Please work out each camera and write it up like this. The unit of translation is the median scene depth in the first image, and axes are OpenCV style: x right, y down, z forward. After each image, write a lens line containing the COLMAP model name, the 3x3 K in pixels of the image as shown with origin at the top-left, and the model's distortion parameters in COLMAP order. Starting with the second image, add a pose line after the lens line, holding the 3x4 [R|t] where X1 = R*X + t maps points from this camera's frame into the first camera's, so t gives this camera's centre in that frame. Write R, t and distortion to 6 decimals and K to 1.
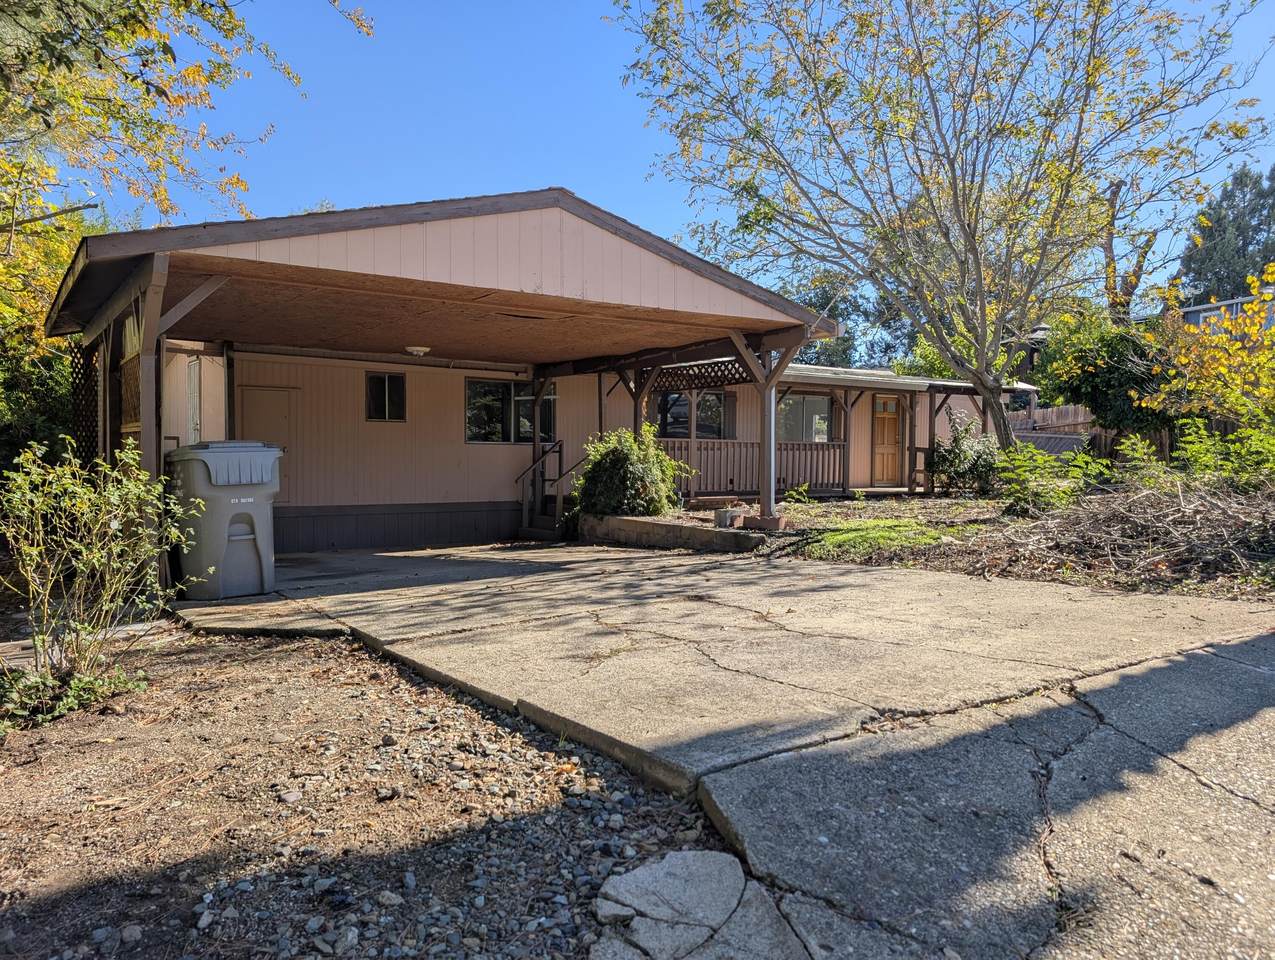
lens RADIAL K [[902.3, 0, 635.9], [0, 902.3, 480.8], [0, 0, 1]] dist [0.045135, -0.000278]
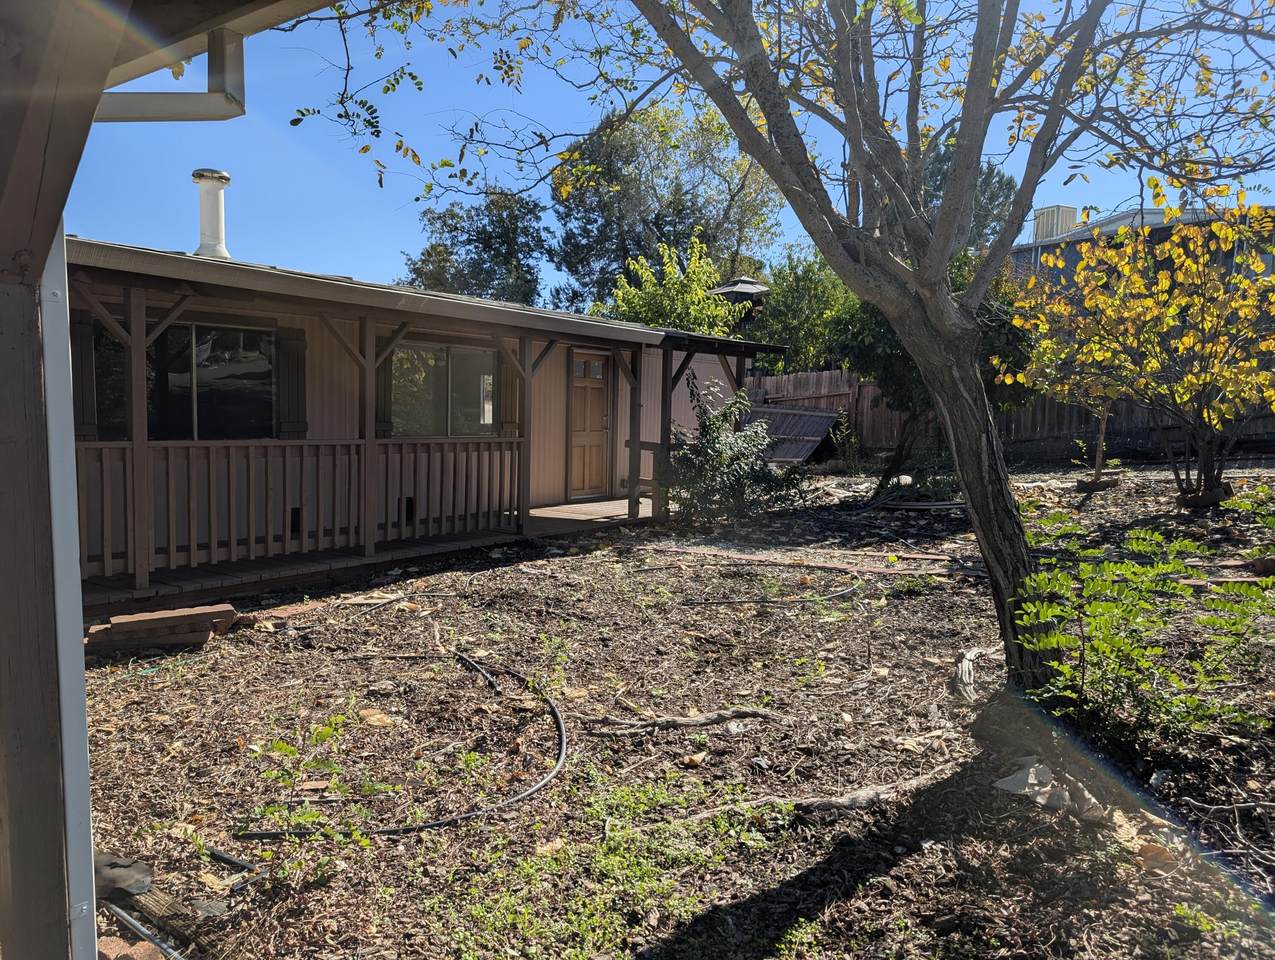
lens RADIAL K [[902.3, 0, 636.6], [0, 902.3, 482.3], [0, 0, 1]] dist [0.045135, -0.000278]
pose [[0.941049, -0.015664, 0.337908, 0.102583], [-0.002237, 0.998617, 0.052523, -0.038801], [-0.338264, -0.050182, 0.939712, 0.424021]]
